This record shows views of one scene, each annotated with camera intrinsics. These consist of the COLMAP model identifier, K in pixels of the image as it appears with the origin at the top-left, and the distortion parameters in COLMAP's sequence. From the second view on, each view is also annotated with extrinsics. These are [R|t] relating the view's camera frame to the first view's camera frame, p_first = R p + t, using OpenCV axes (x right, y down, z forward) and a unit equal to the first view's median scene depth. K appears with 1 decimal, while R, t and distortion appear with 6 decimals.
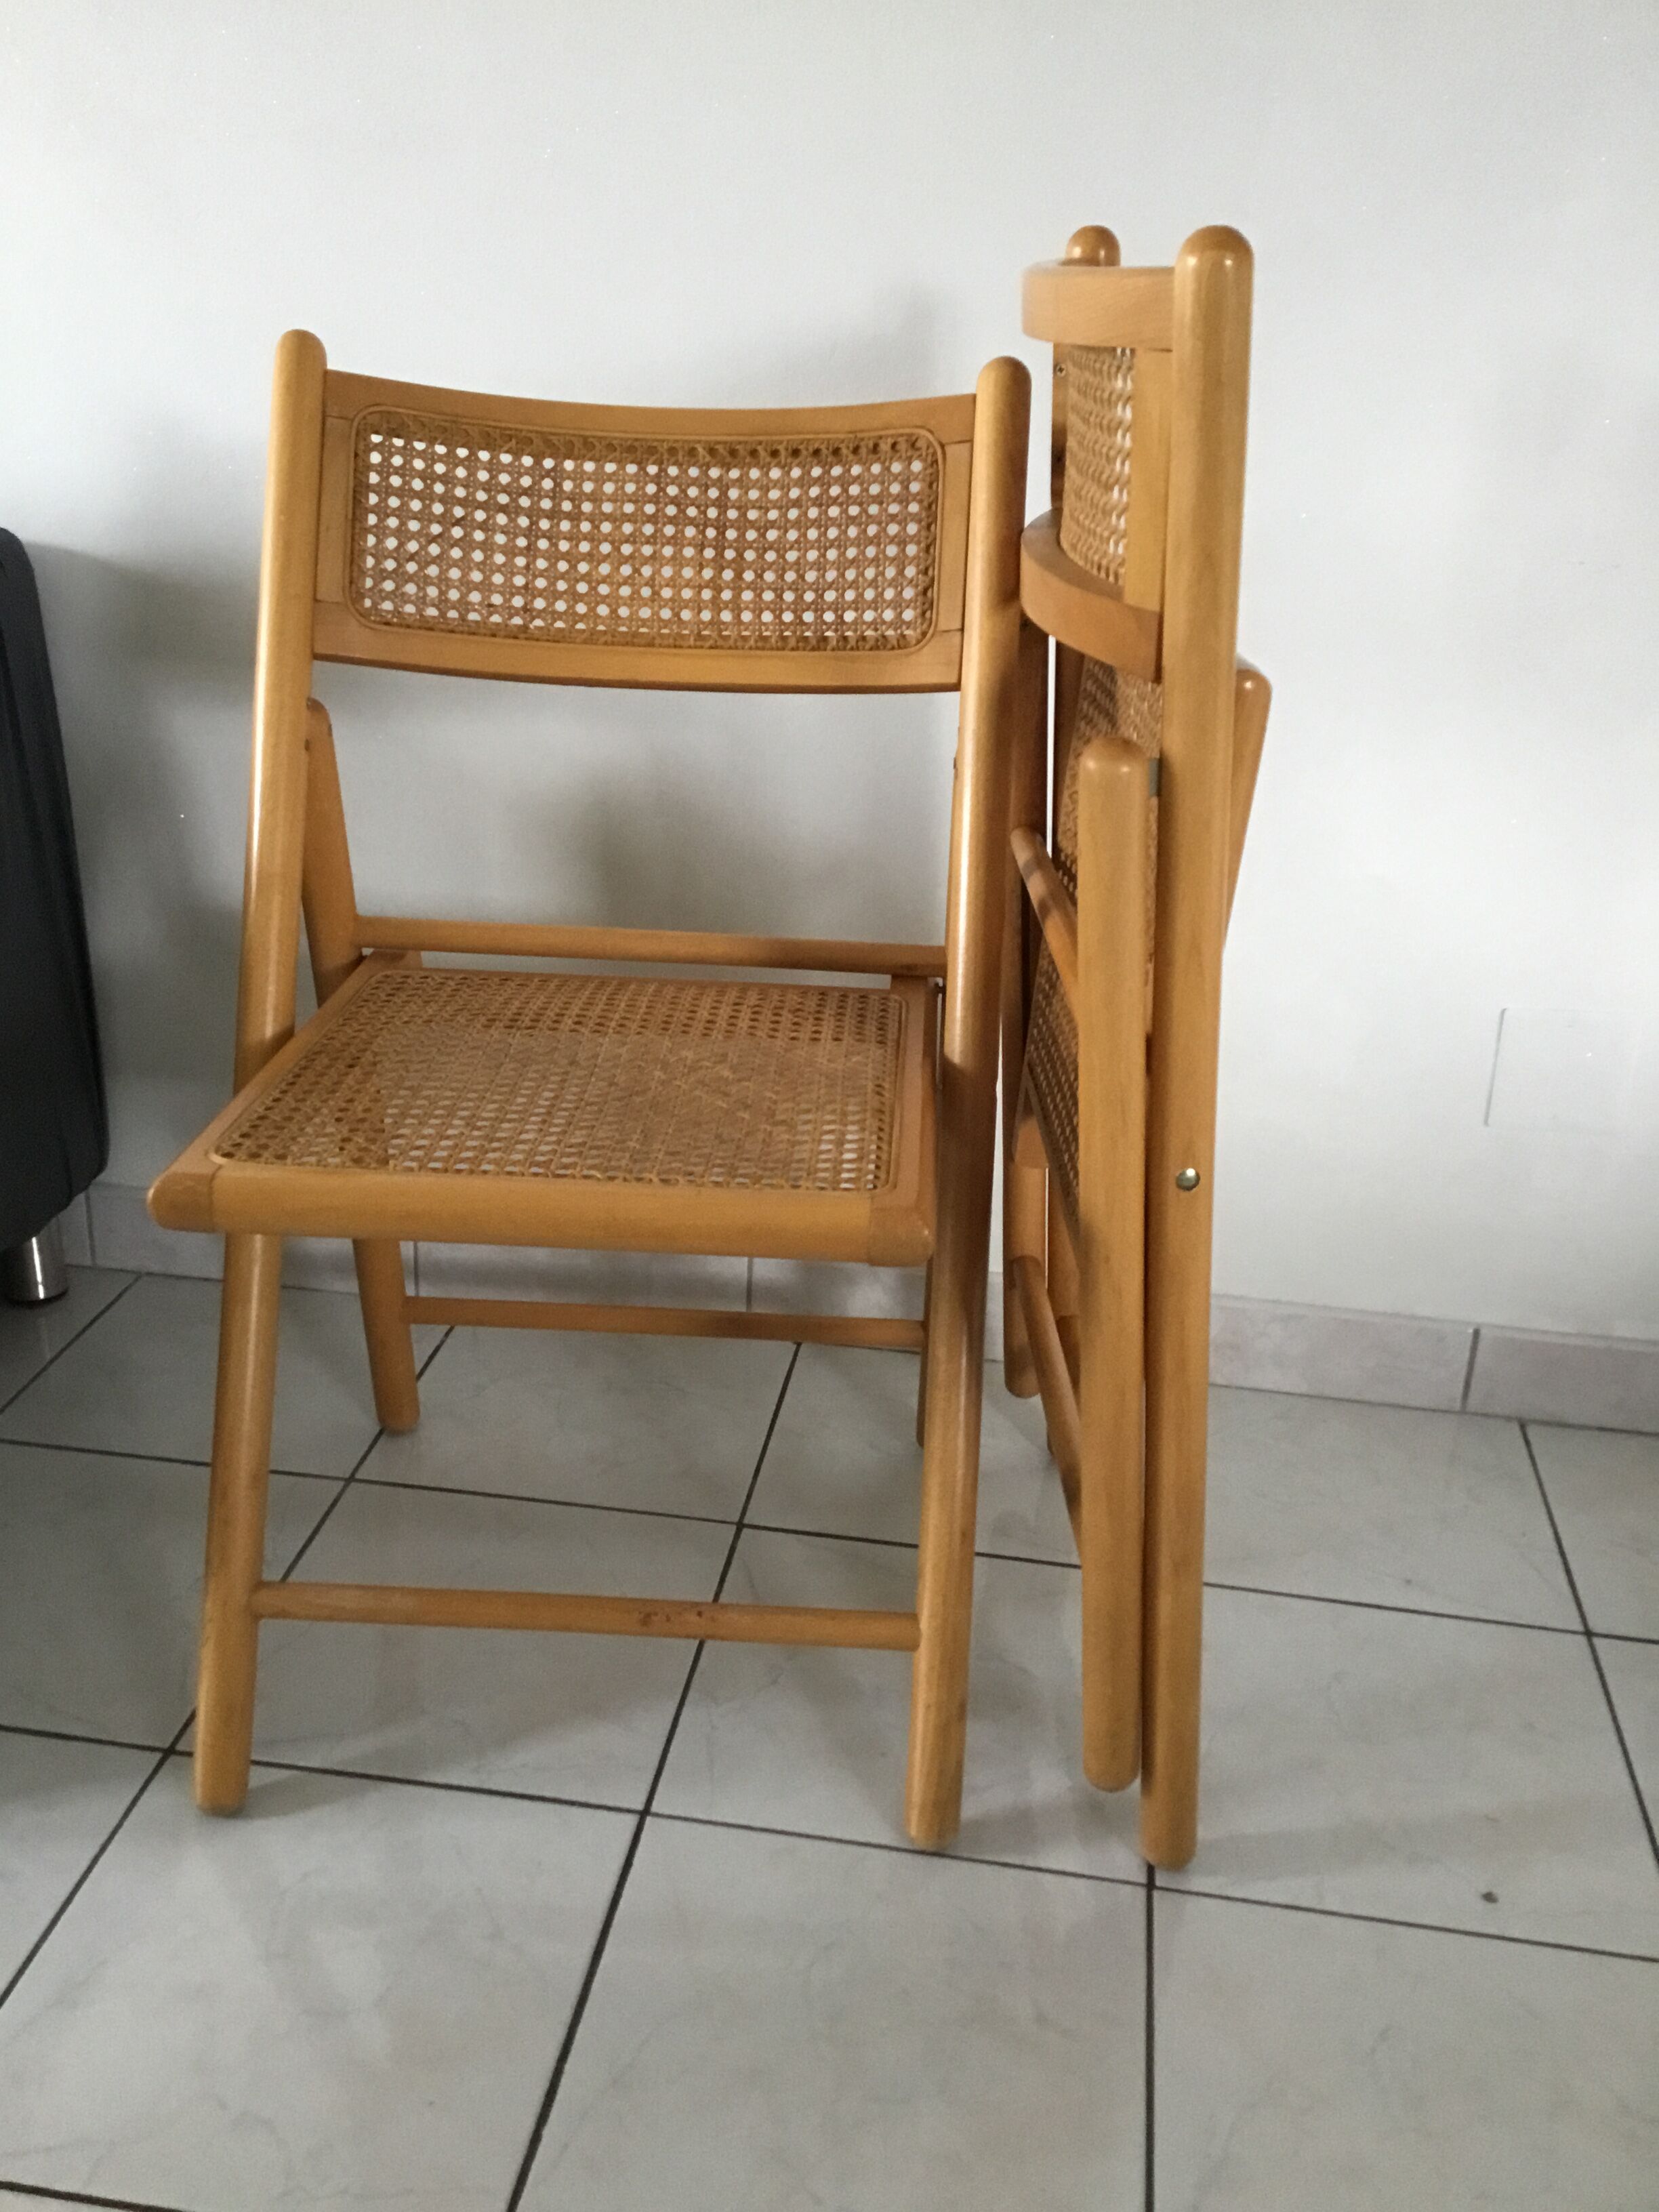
lens RADIAL K [[2067.1, 0, 771.1], [0, 2067.1, 1113.5], [0, 0, 1]] dist [0.168174, -0.377129]
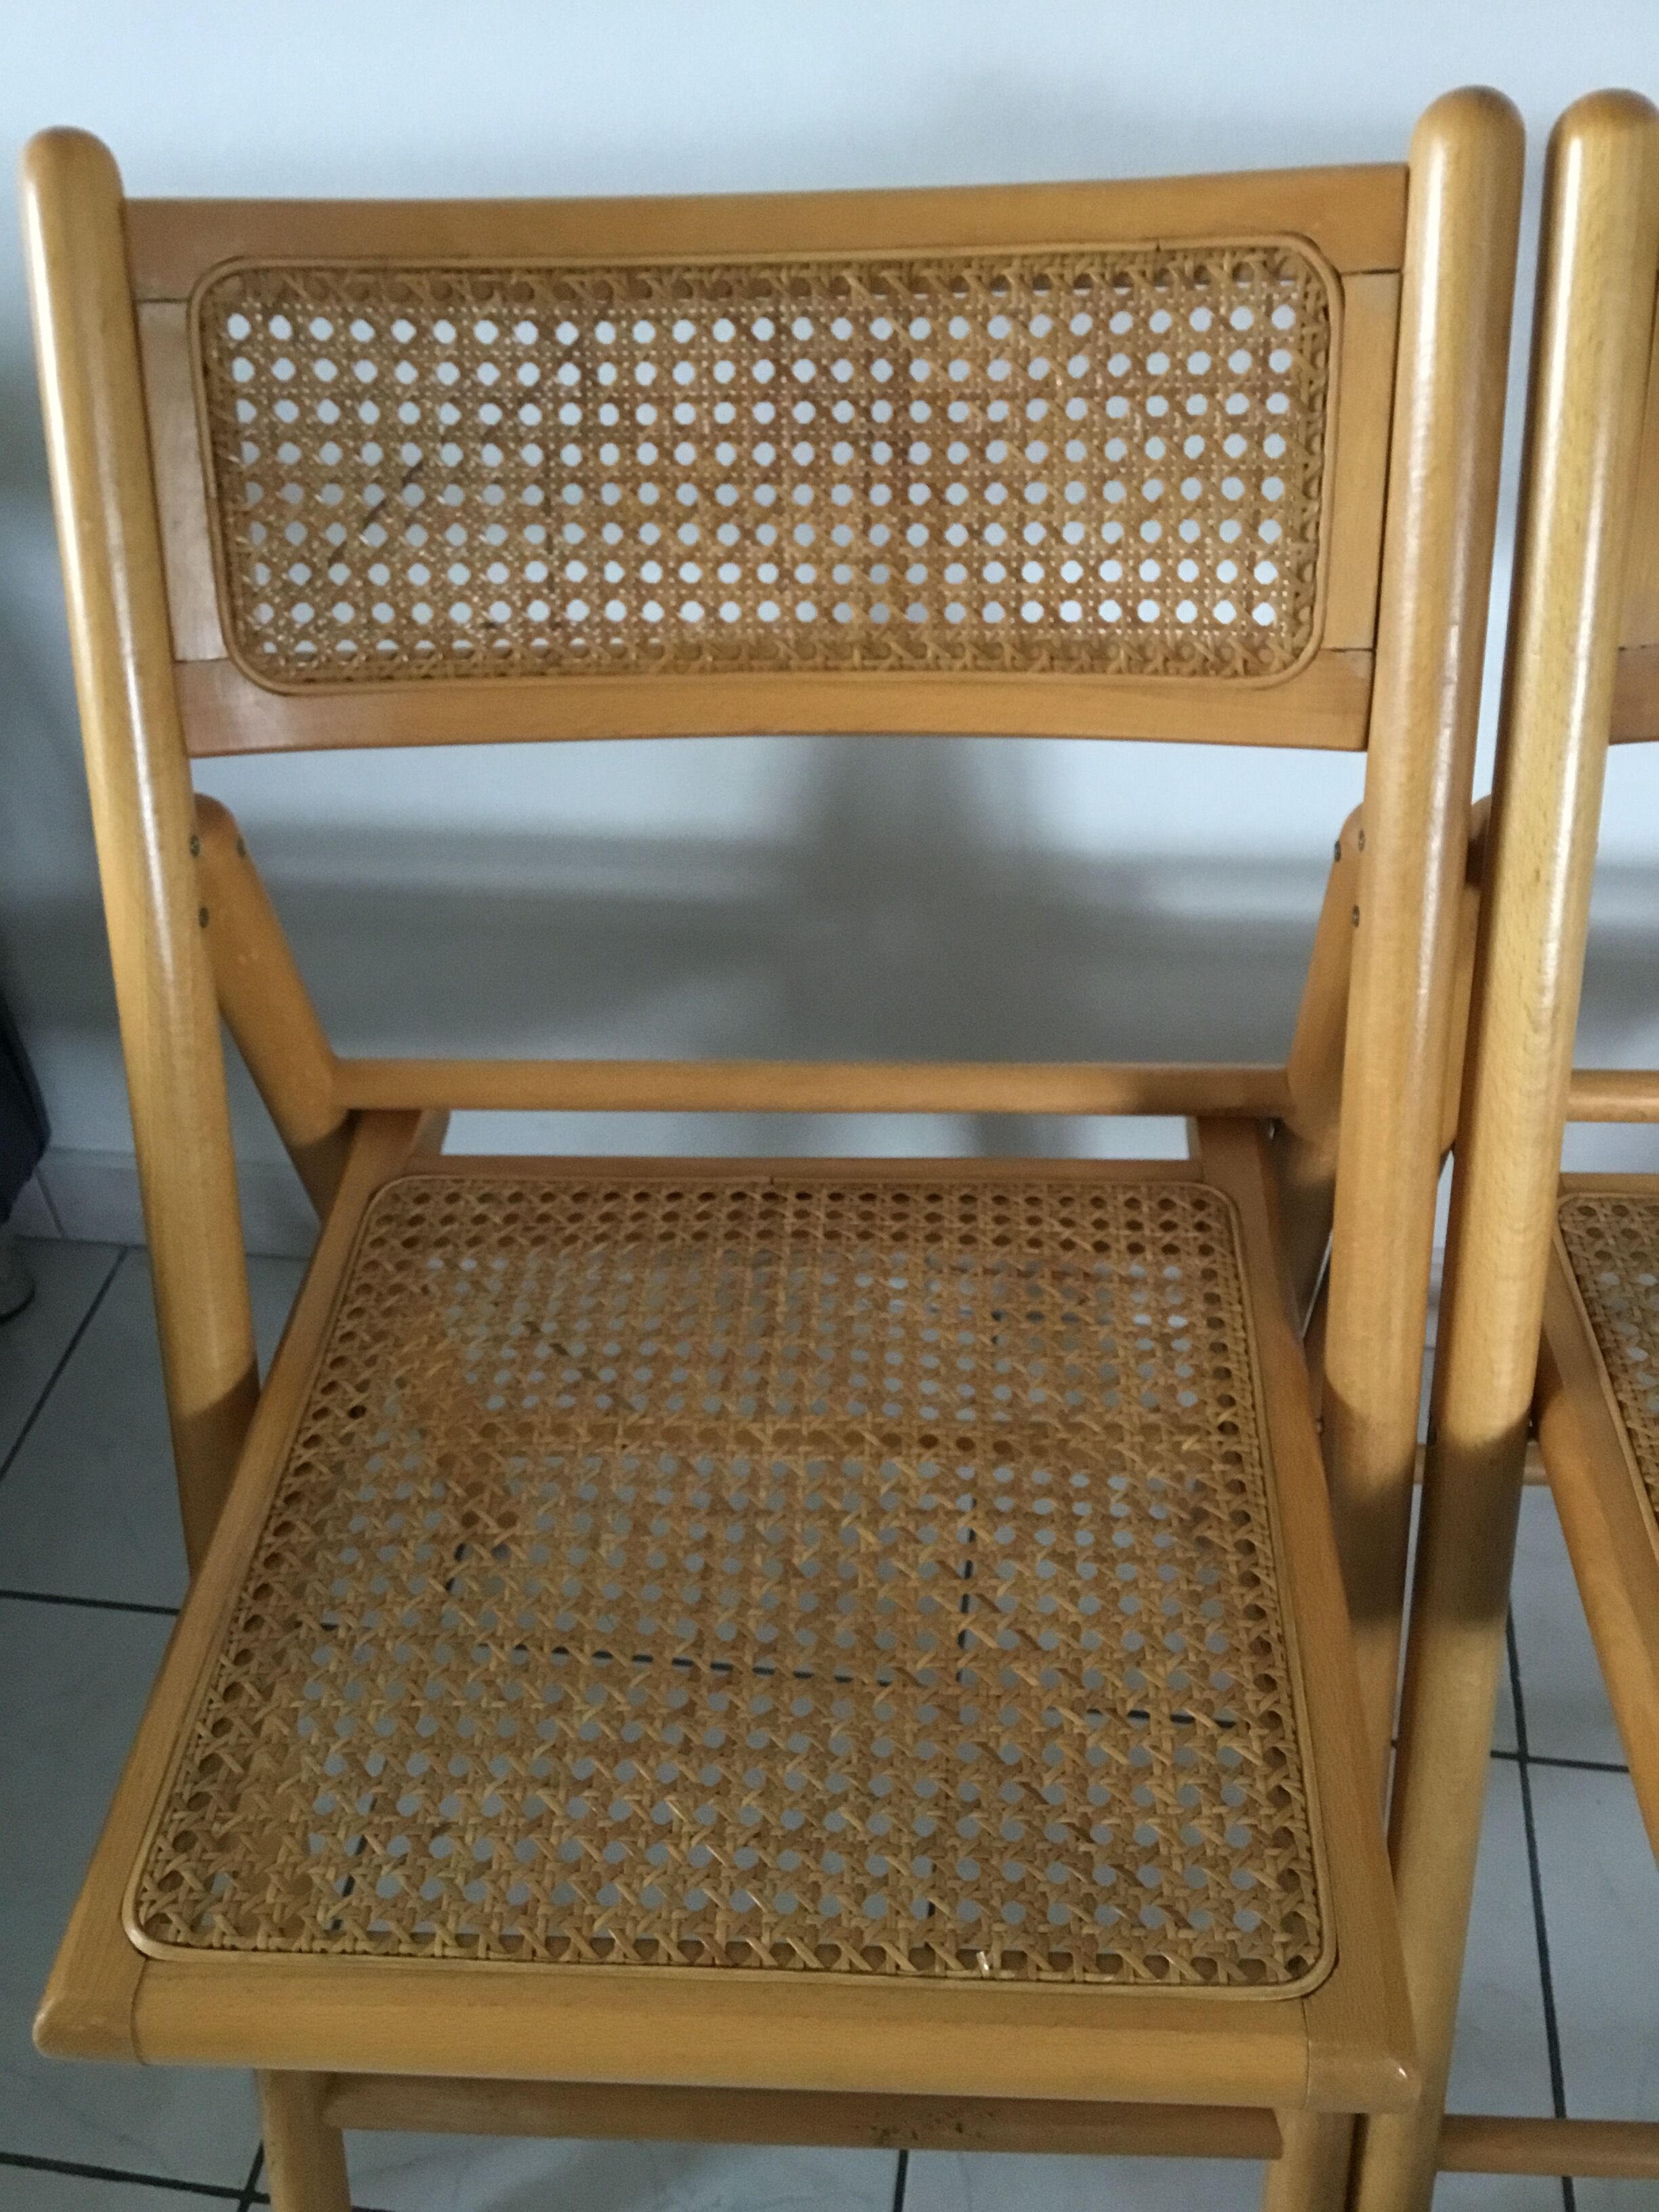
lens RADIAL K [[2067.1, 0, 771.1], [0, 2067.1, 1113.5], [0, 0, 1]] dist [0.168174, -0.377129]
pose [[0.997215, -0.060702, -0.043339, -0.044110], [0.071929, 0.936377, 0.343548, -0.306172], [0.019728, -0.345708, 0.938135, 0.438406]]
